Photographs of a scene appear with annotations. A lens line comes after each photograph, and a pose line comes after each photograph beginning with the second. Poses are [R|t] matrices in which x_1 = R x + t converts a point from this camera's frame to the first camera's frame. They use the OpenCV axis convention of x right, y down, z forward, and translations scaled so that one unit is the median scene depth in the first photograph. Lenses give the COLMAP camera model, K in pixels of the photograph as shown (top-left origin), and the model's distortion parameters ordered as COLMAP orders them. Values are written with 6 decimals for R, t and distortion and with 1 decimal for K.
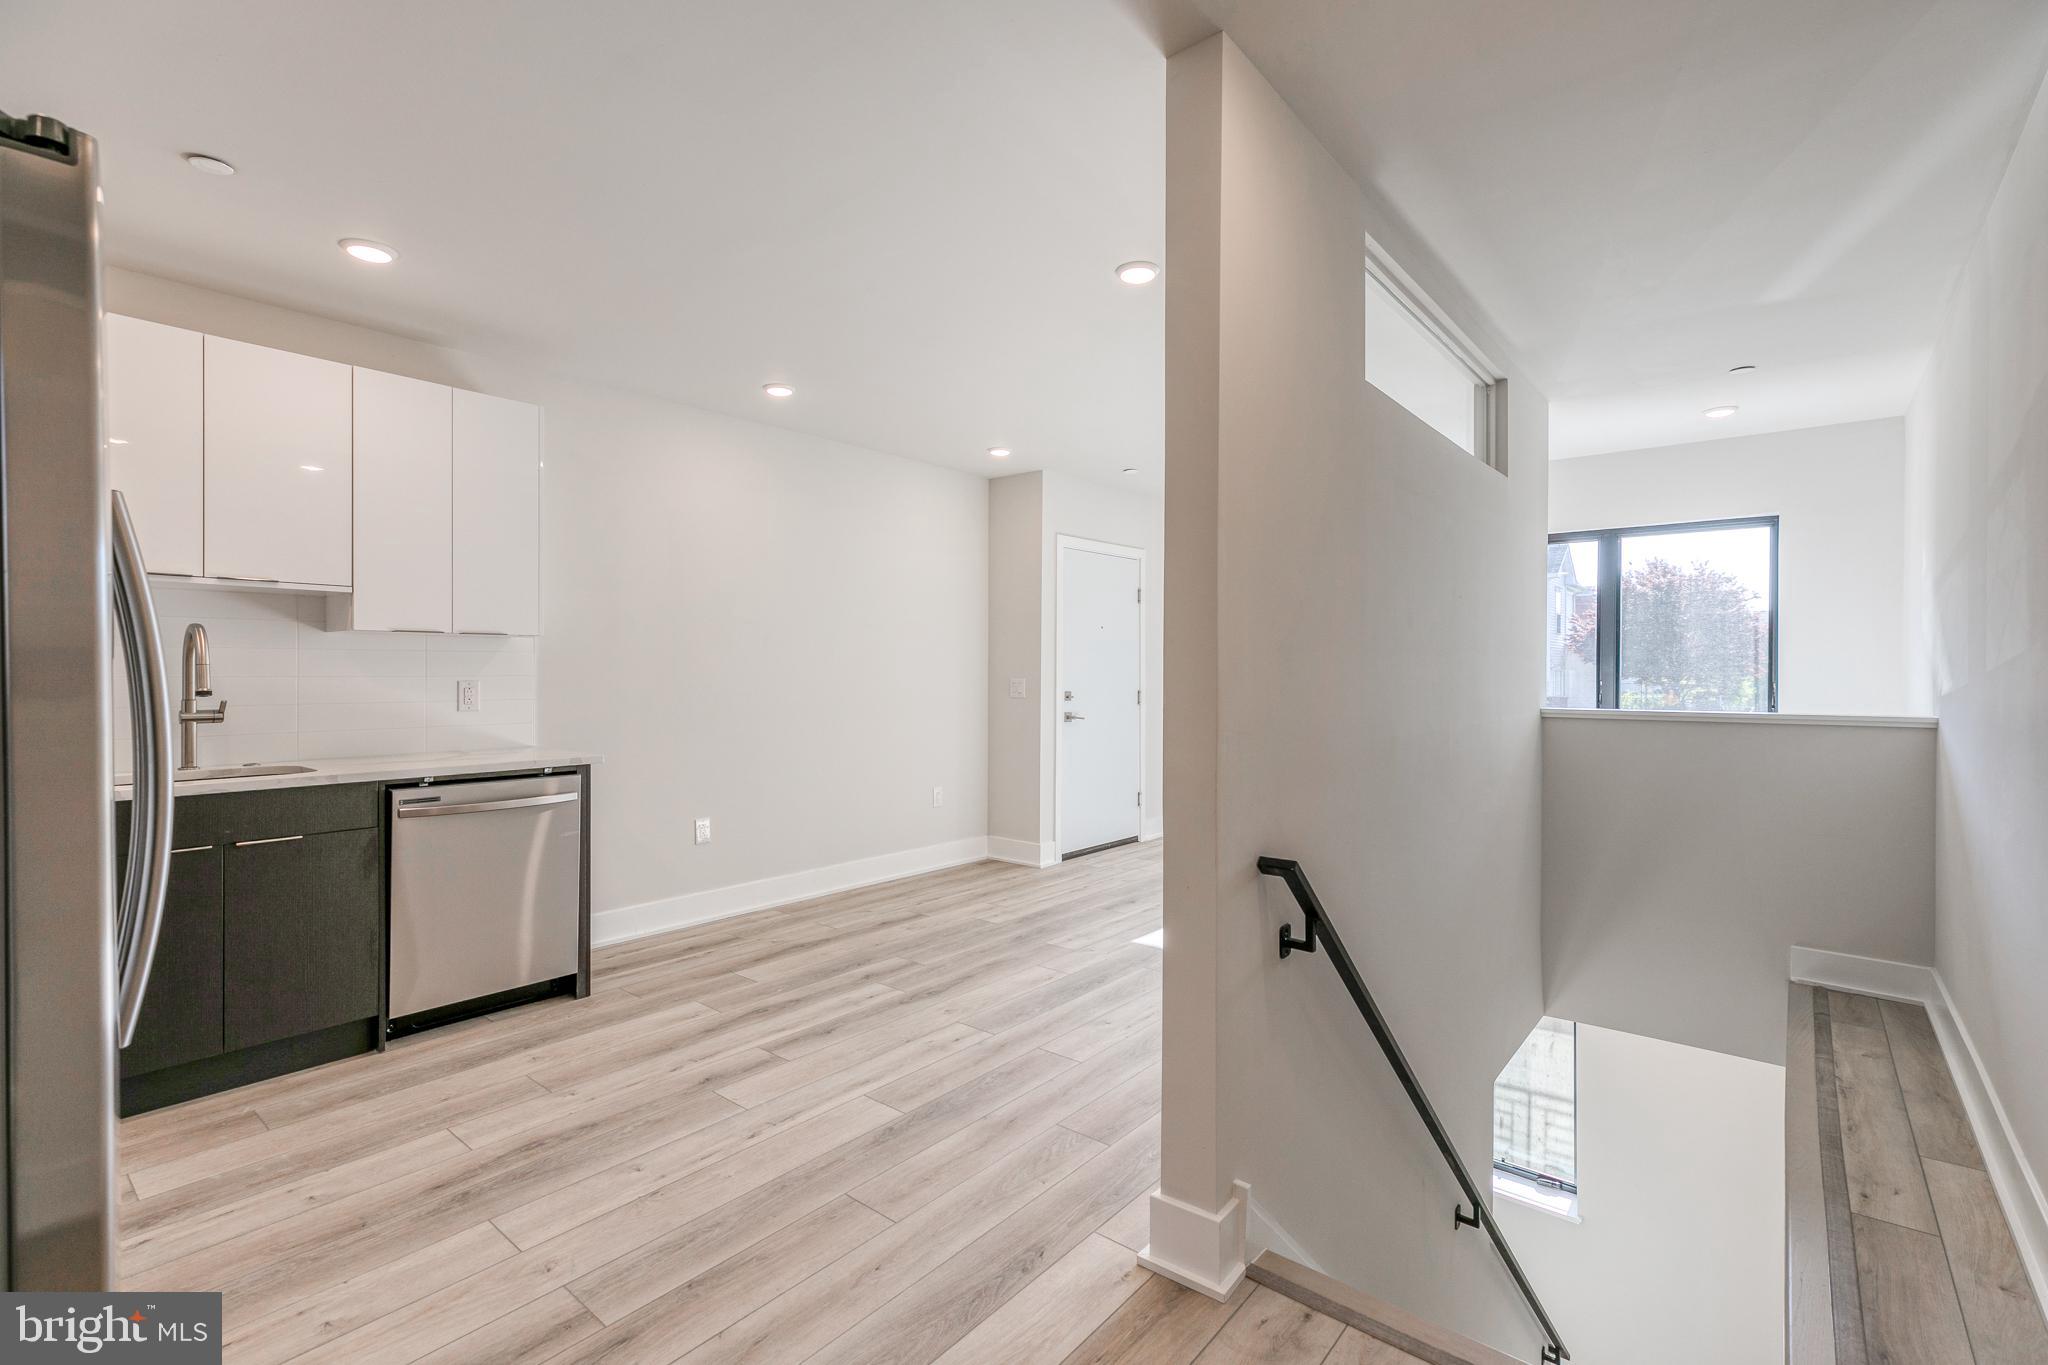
lens RADIAL K [[916.6, 0, 1025.8], [0, 916.6, 668.6], [0, 0, 1]] dist [0.003875, 0.000522]
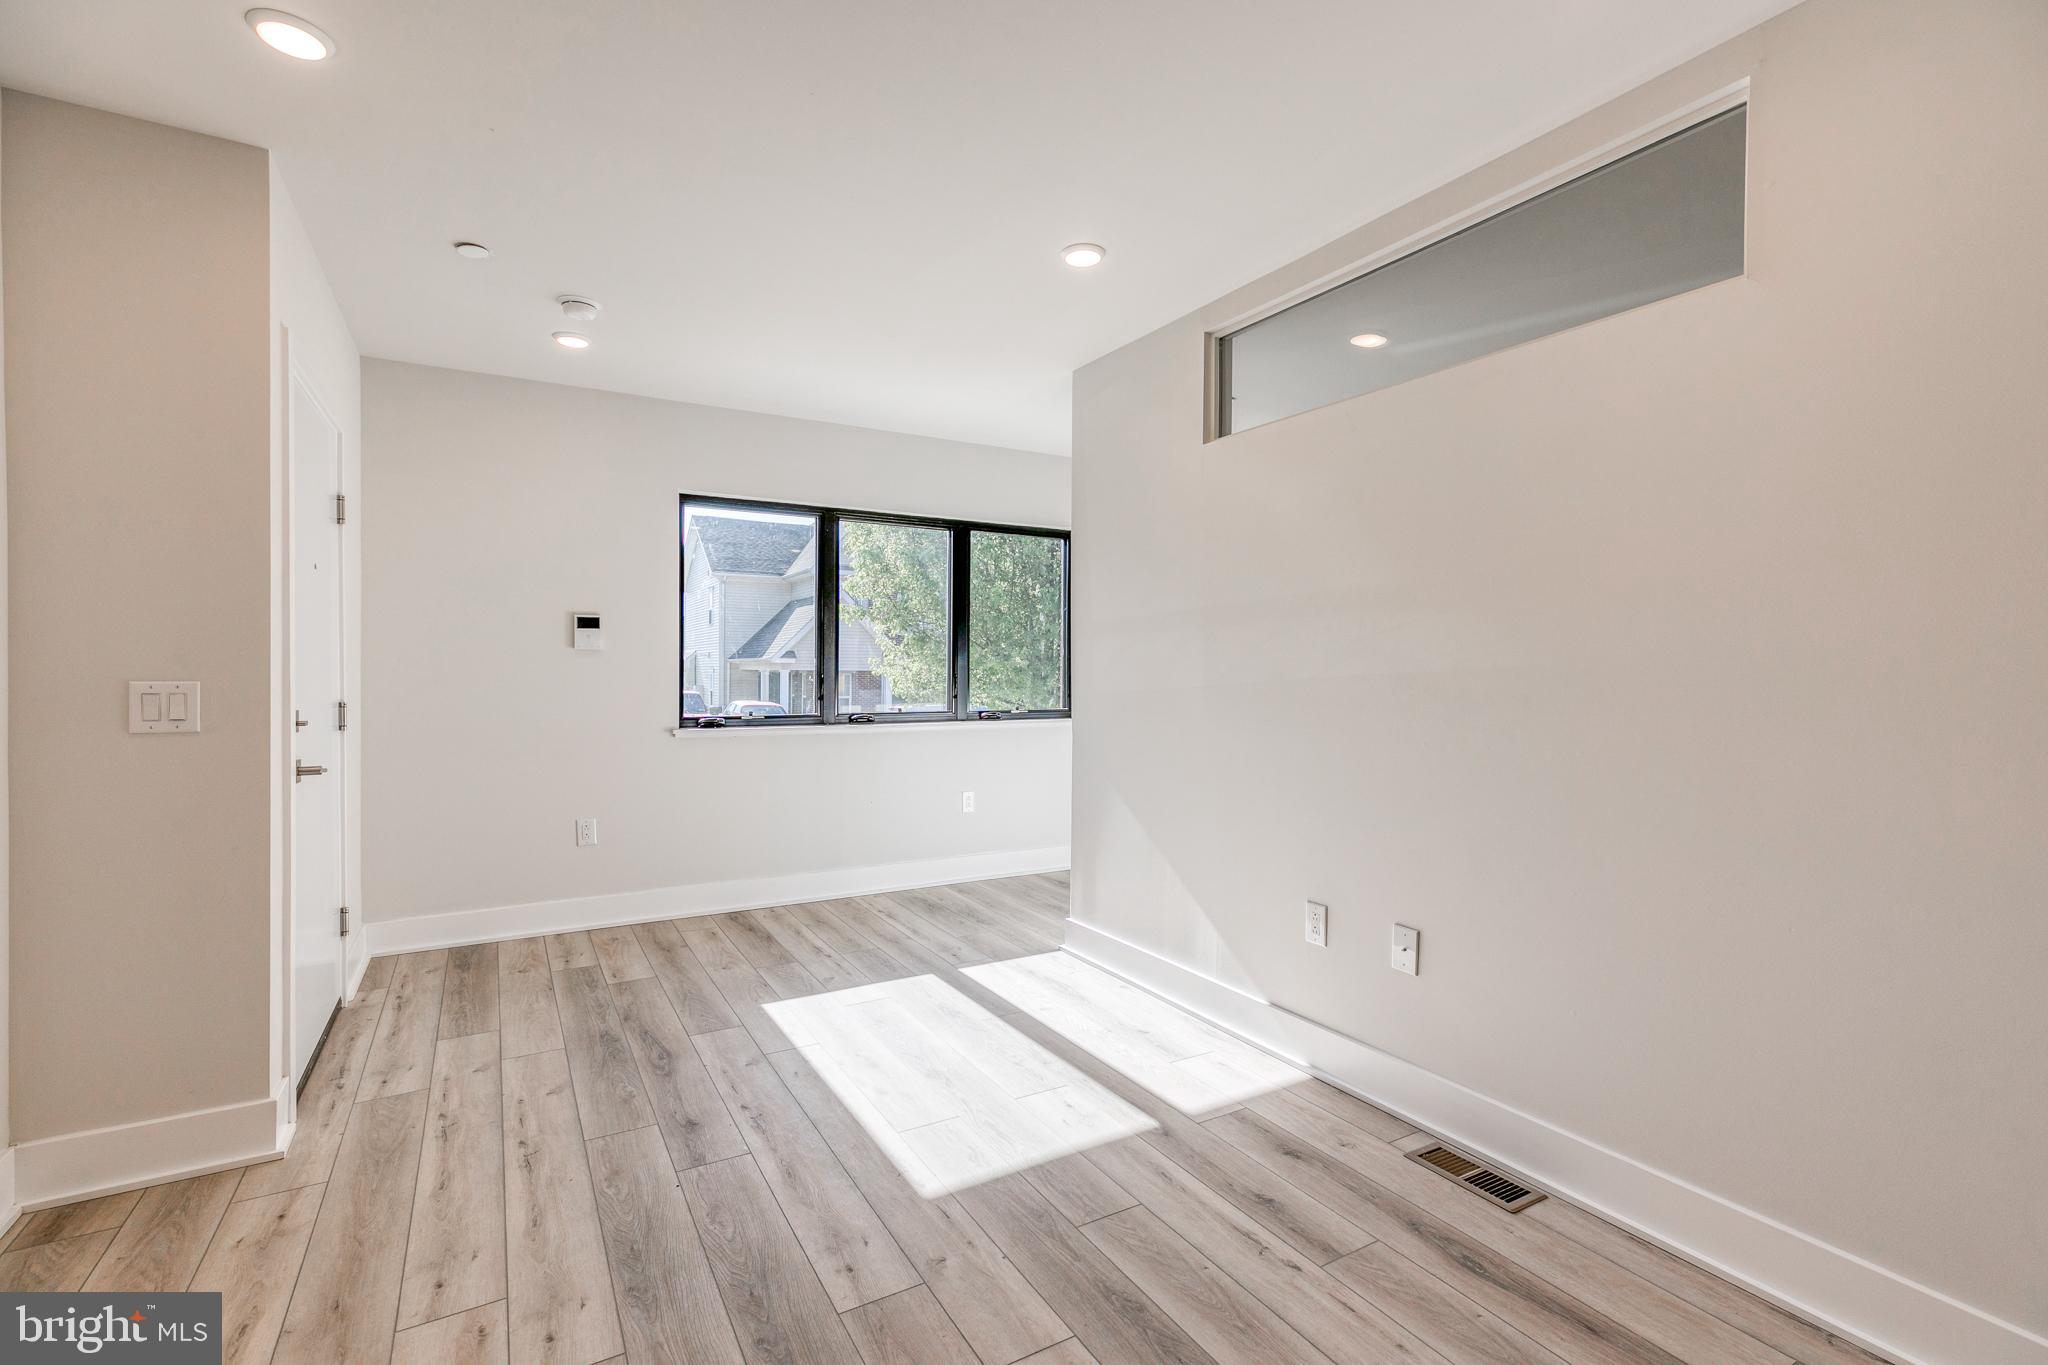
lens RADIAL K [[916.6, 0, 1025.8], [0, 916.6, 668.6], [0, 0, 1]] dist [0.003875, 0.000522]
pose [[0.337815, -0.001219, 0.941212, -0.470301], [-0.005209, 0.999981, 0.003165, 0.007763], [-0.941198, -0.005972, 0.337803, 1.072945]]
